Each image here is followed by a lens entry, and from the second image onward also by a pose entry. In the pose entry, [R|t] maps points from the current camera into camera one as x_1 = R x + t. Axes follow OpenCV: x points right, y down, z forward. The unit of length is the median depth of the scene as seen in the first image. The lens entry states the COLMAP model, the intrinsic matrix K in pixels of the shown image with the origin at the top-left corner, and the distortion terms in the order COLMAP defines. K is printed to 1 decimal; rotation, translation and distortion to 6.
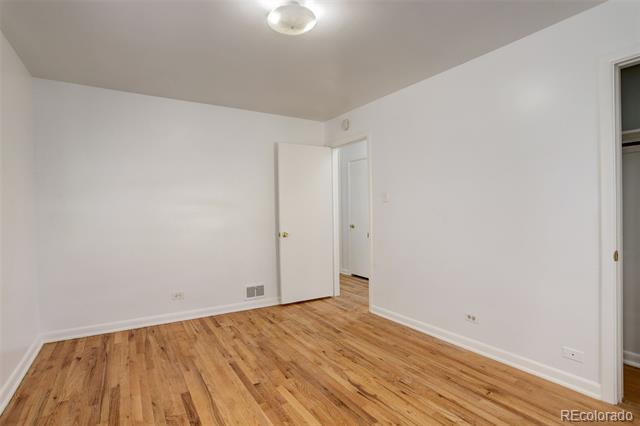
lens RADIAL K [[311.9, 0, 319.7], [0, 311.9, 207.9], [0, 0, 1]] dist [-0.043260, 0.025743]
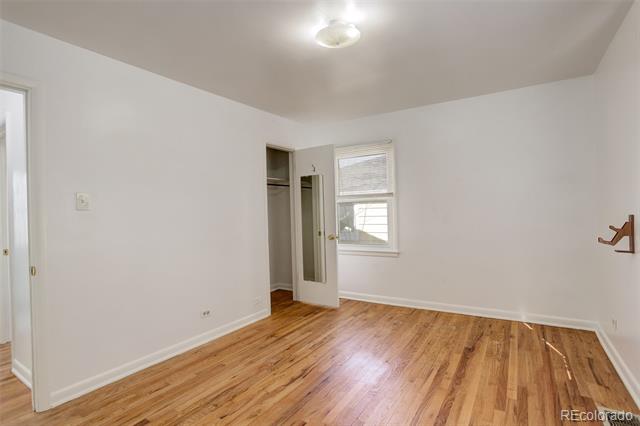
lens RADIAL K [[311.9, 0, 319.7], [0, 311.9, 207.9], [0, 0, 1]] dist [-0.043260, 0.025743]
pose [[-0.397978, 0.037996, 0.916608, -0.698162], [0.022560, 0.999245, -0.031626, 0.015266], [-0.917117, 0.008093, -0.398535, 1.021786]]
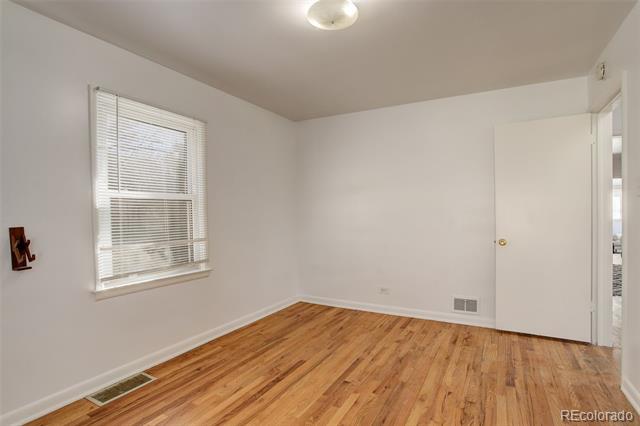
lens RADIAL K [[325.5, 0, 320.0], [0, 325.5, 213.0], [0, 0, 1]] dist [-0.048198, 0.029096]
pose [[0.496860, -0.001431, -0.867830, 0.526199], [0.018490, 0.999789, 0.008938, 0.000319], [0.867634, -0.020487, 0.496781, 0.313316]]
